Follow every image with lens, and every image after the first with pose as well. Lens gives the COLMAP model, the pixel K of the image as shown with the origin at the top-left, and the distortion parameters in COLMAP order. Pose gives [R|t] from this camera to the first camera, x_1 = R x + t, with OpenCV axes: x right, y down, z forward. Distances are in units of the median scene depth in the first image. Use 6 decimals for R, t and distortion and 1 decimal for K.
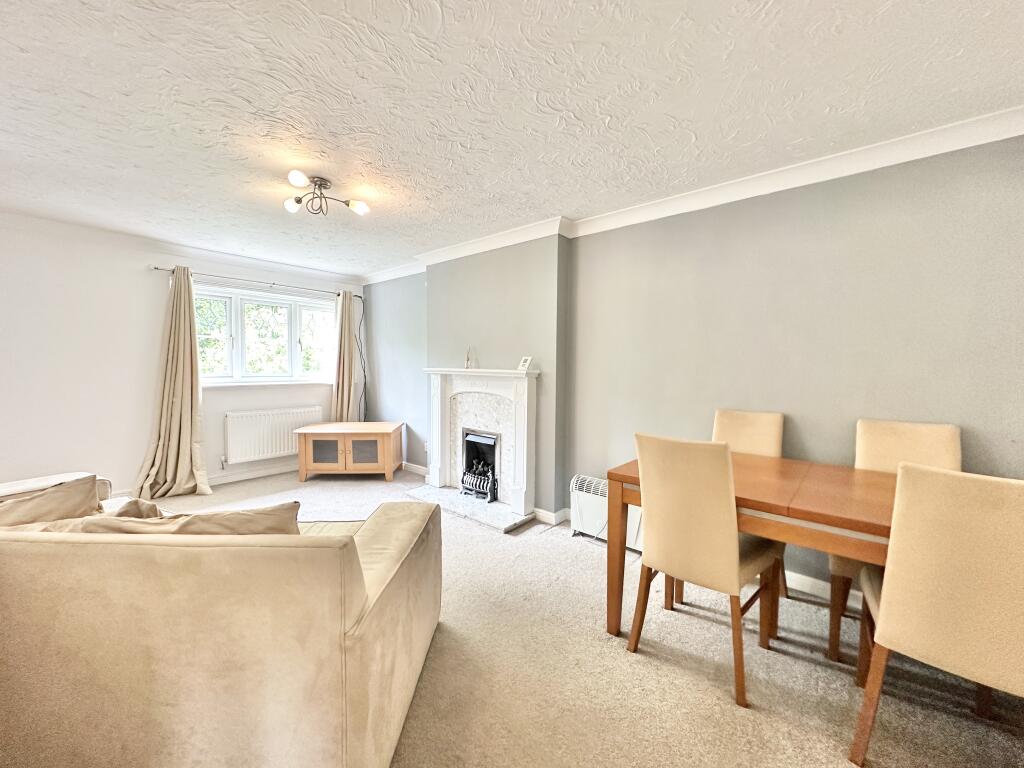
lens RADIAL K [[407.4, 0, 511.1], [0, 407.4, 370.9], [0, 0, 1]] dist [0.000775, 0.000071]
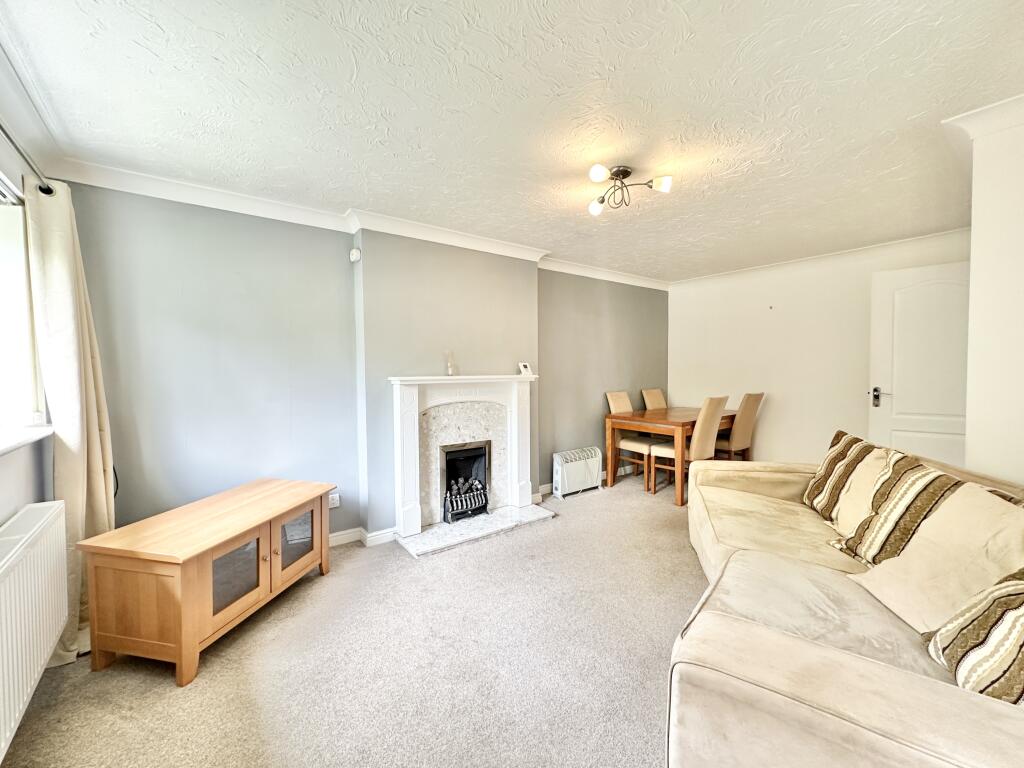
lens RADIAL K [[429.4, 0, 506.7], [0, 429.4, 383.6], [0, 0, 1]] dist [0.000932, 0.000174]
pose [[0.194596, -0.042366, 0.979968, -1.009207], [0.035059, 0.998729, 0.036215, -0.018975], [-0.980257, 0.027310, 0.195834, 0.733219]]
